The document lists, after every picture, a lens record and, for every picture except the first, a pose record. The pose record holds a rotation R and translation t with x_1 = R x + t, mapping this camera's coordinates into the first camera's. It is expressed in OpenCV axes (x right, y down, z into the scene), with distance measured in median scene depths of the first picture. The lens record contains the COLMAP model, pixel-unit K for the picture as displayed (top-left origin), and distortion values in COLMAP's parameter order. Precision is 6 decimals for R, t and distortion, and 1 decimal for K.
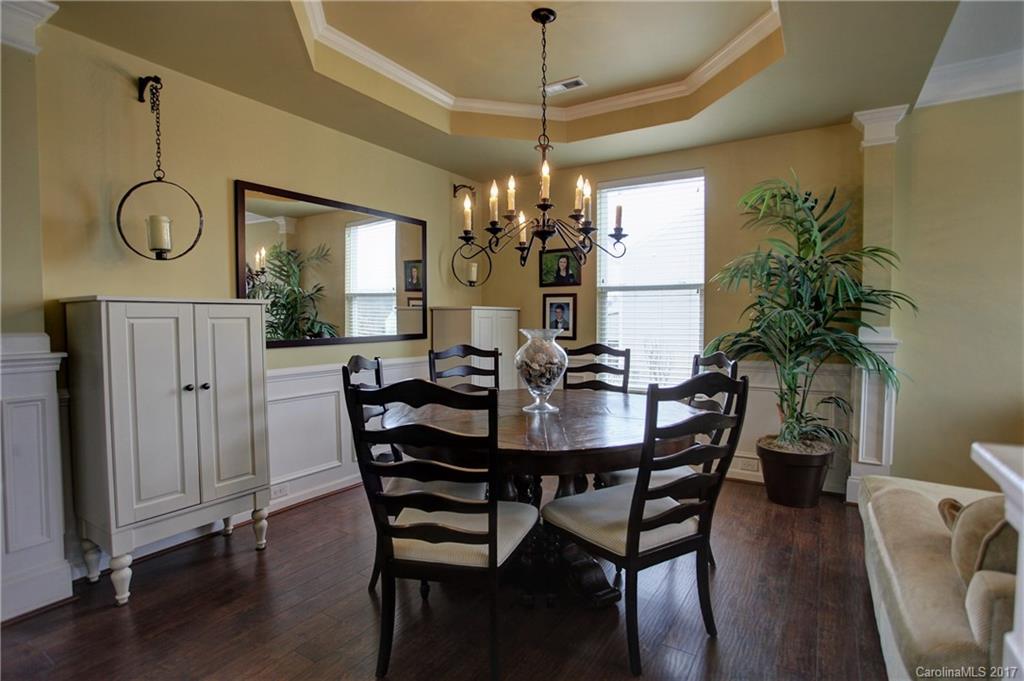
lens RADIAL K [[500.0, 0, 509.6], [0, 500.0, 341.5], [0, 0, 1]] dist [-0.067454, 0.021034]
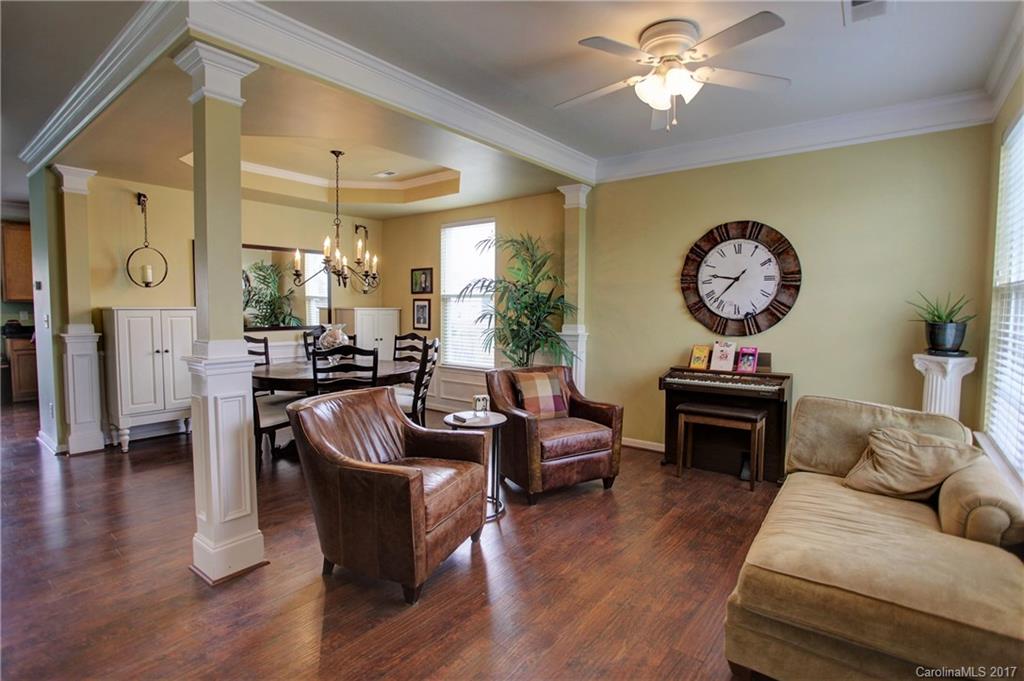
lens RADIAL K [[500.0, 0, 515.7], [0, 500.0, 340.5], [0, 0, 1]] dist [-0.067454, 0.021034]
pose [[0.994791, 0.014387, -0.100917, 0.766483], [-0.012559, 0.999746, 0.018726, -0.005251], [0.101161, -0.017361, 0.994719, -0.640754]]
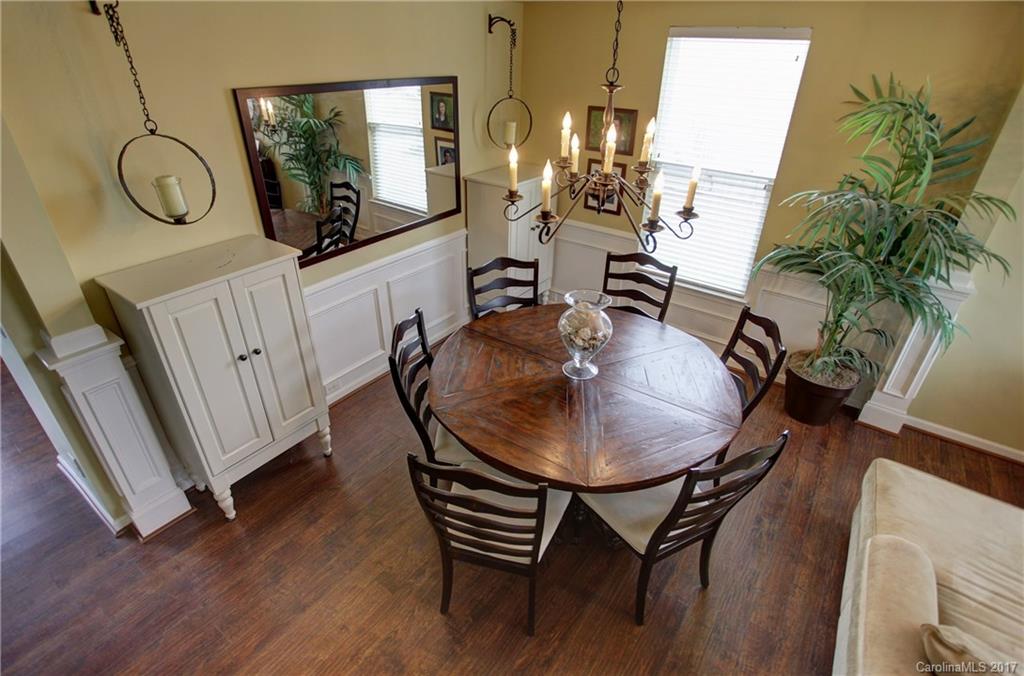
lens RADIAL K [[500.0, 0, 505.7], [0, 500.0, 334.8], [0, 0, 1]] dist [-0.067454, 0.021034]
pose [[0.997883, 0.043554, -0.048299, -0.036106], [-0.016403, 0.887186, 0.461119, -0.327036], [0.062934, -0.459351, 0.886023, 0.094290]]
